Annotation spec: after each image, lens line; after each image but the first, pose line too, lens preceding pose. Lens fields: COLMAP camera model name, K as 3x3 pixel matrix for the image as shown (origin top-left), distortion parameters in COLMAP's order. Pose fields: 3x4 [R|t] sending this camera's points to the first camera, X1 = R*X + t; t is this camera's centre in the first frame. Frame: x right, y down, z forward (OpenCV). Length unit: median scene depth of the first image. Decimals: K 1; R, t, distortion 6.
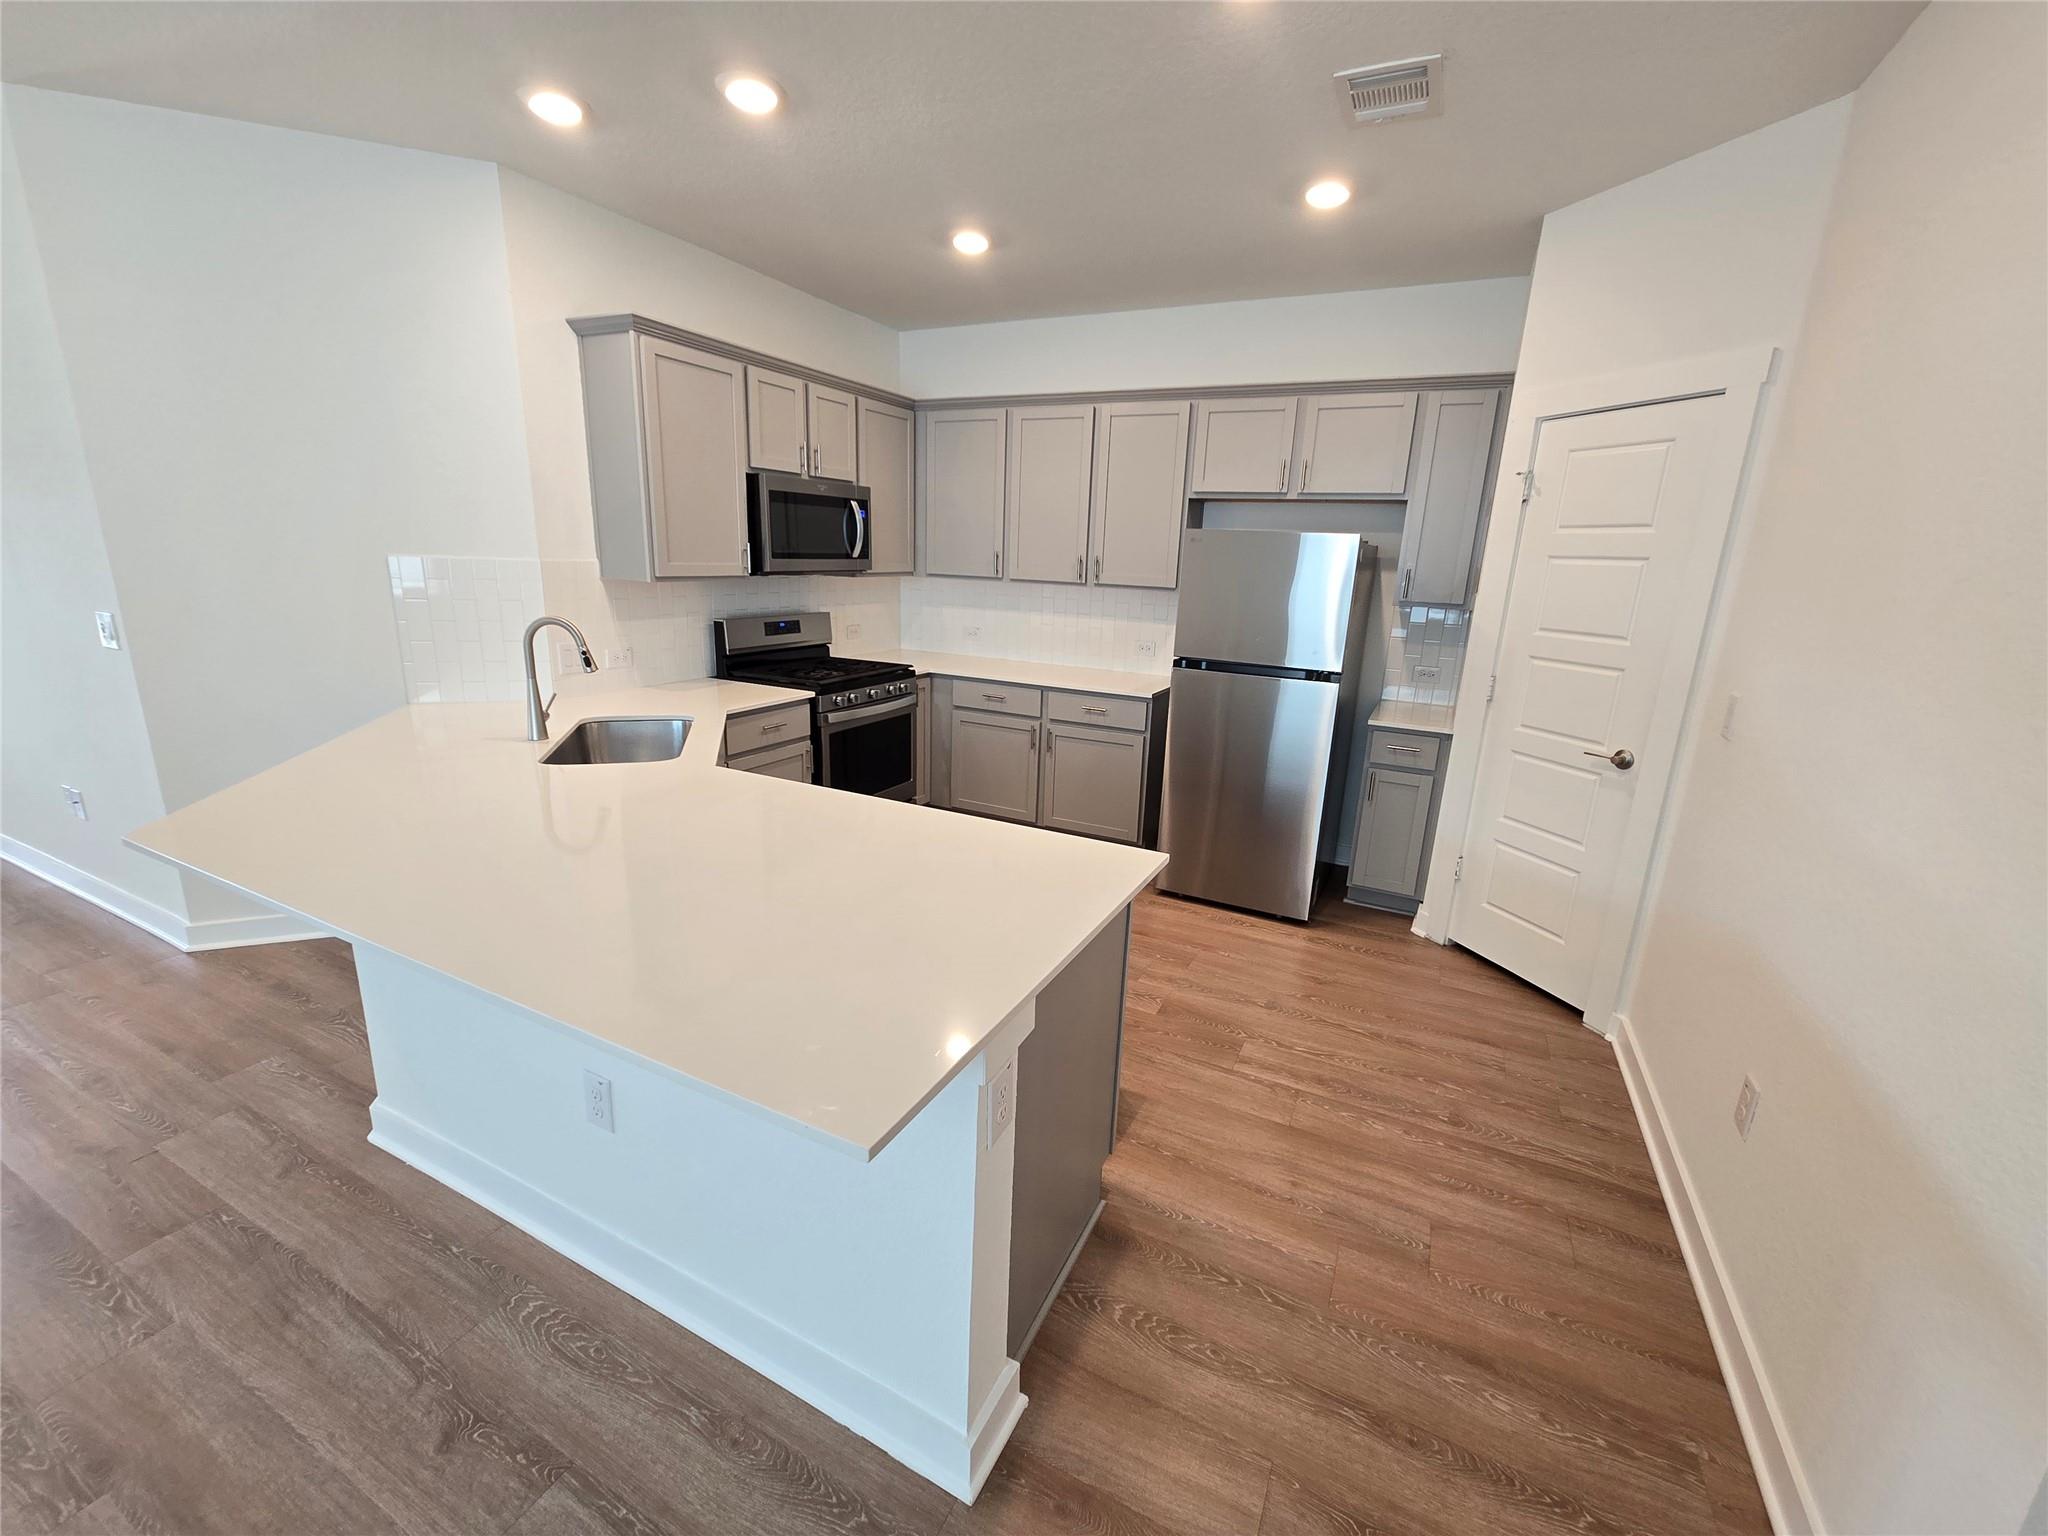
lens RADIAL K [[835.5, 0, 1032.2], [0, 835.5, 766.8], [0, 0, 1]] dist [0.000162, -0.000385]
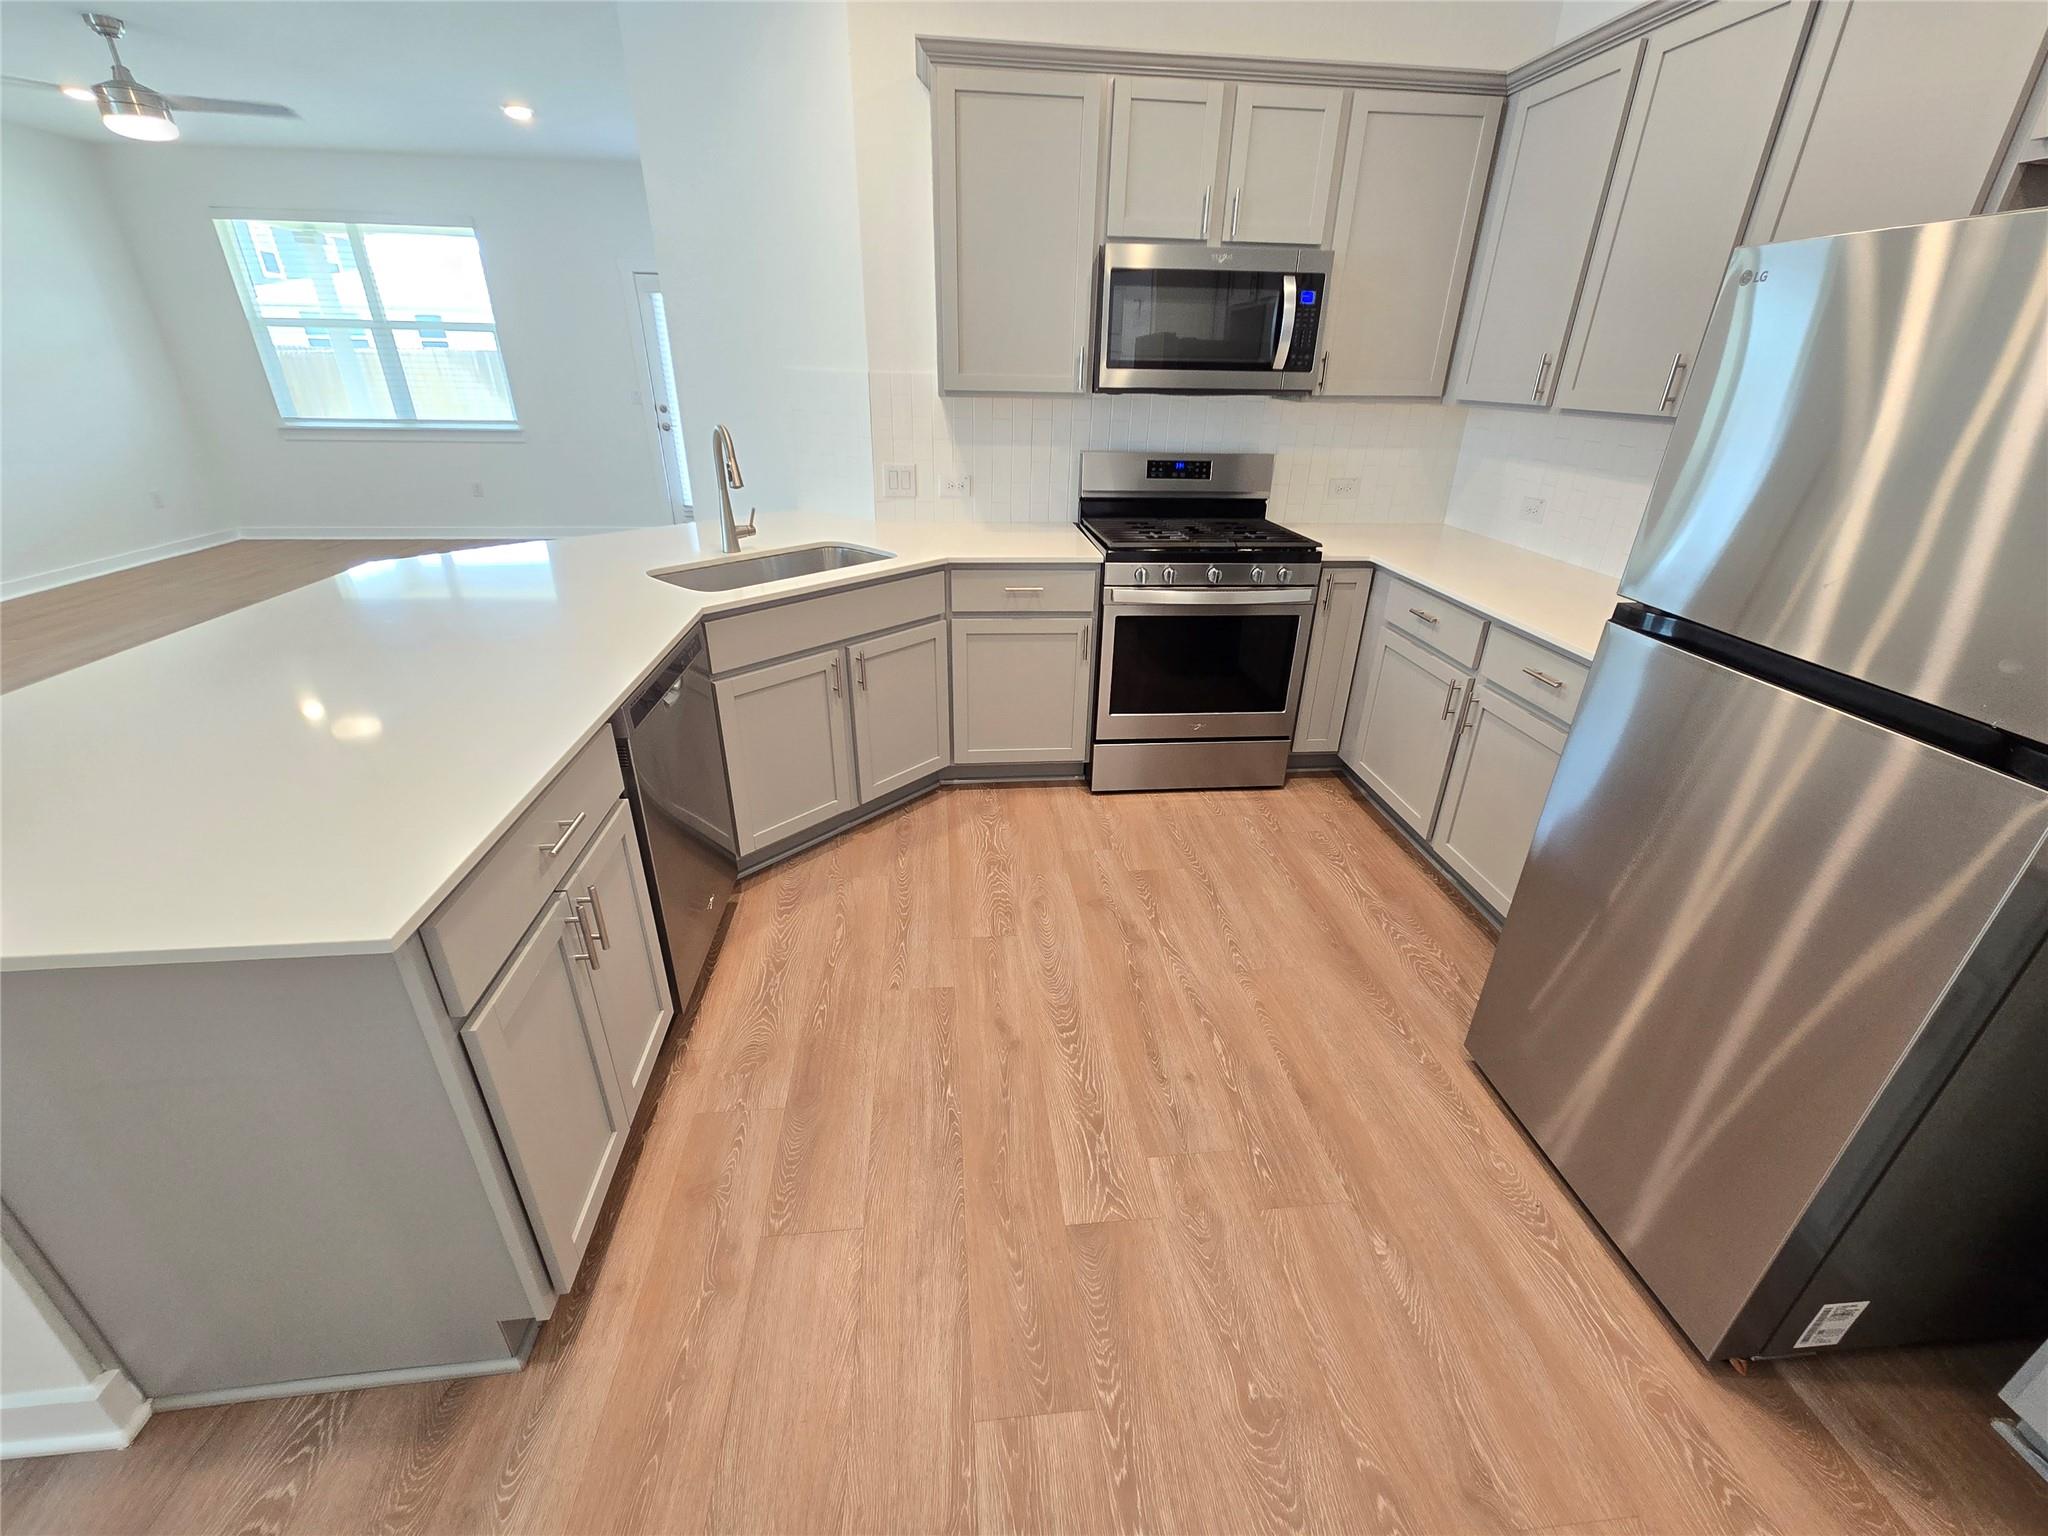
lens RADIAL K [[835.5, 0, 1024.4], [0, 835.5, 769.3], [0, 0, 1]] dist [0.000162, -0.000385]
pose [[0.538465, 0.344235, -0.769128, 0.347494], [-0.209555, 0.938780, 0.273456, -0.100193], [0.816175, 0.013928, 0.577637, 0.504300]]
